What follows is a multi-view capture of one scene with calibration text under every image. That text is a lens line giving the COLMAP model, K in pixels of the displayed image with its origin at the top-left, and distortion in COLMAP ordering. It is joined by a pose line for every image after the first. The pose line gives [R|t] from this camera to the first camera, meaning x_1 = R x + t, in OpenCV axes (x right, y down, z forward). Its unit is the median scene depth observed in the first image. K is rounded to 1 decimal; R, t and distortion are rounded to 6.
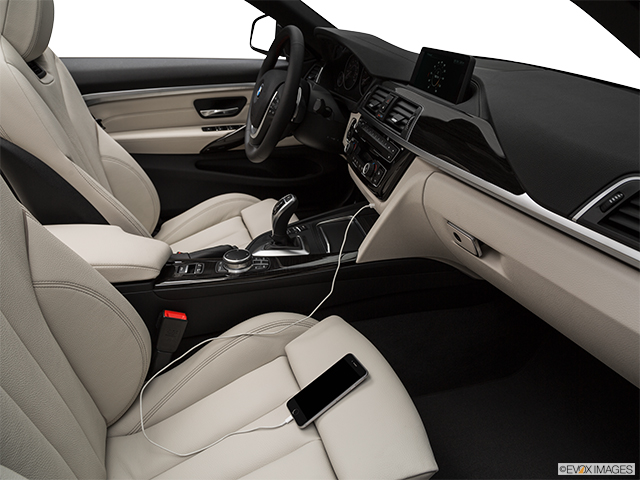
lens RADIAL K [[497.8, 0, 302.2], [0, 497.8, 253.4], [0, 0, 1]] dist [-0.088072, 0.024966]
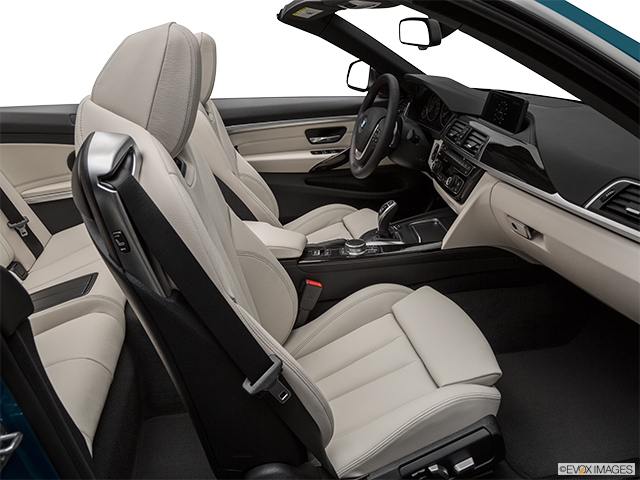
lens RADIAL K [[497.8, 0, 325.8], [0, 497.8, 244.2], [0, 0, 1]] dist [-0.088072, 0.024966]
pose [[0.995427, 0.006003, -0.095342, -0.067737], [-0.011831, 0.998088, -0.060673, 0.078209], [0.094795, 0.061523, 0.993594, -0.329310]]
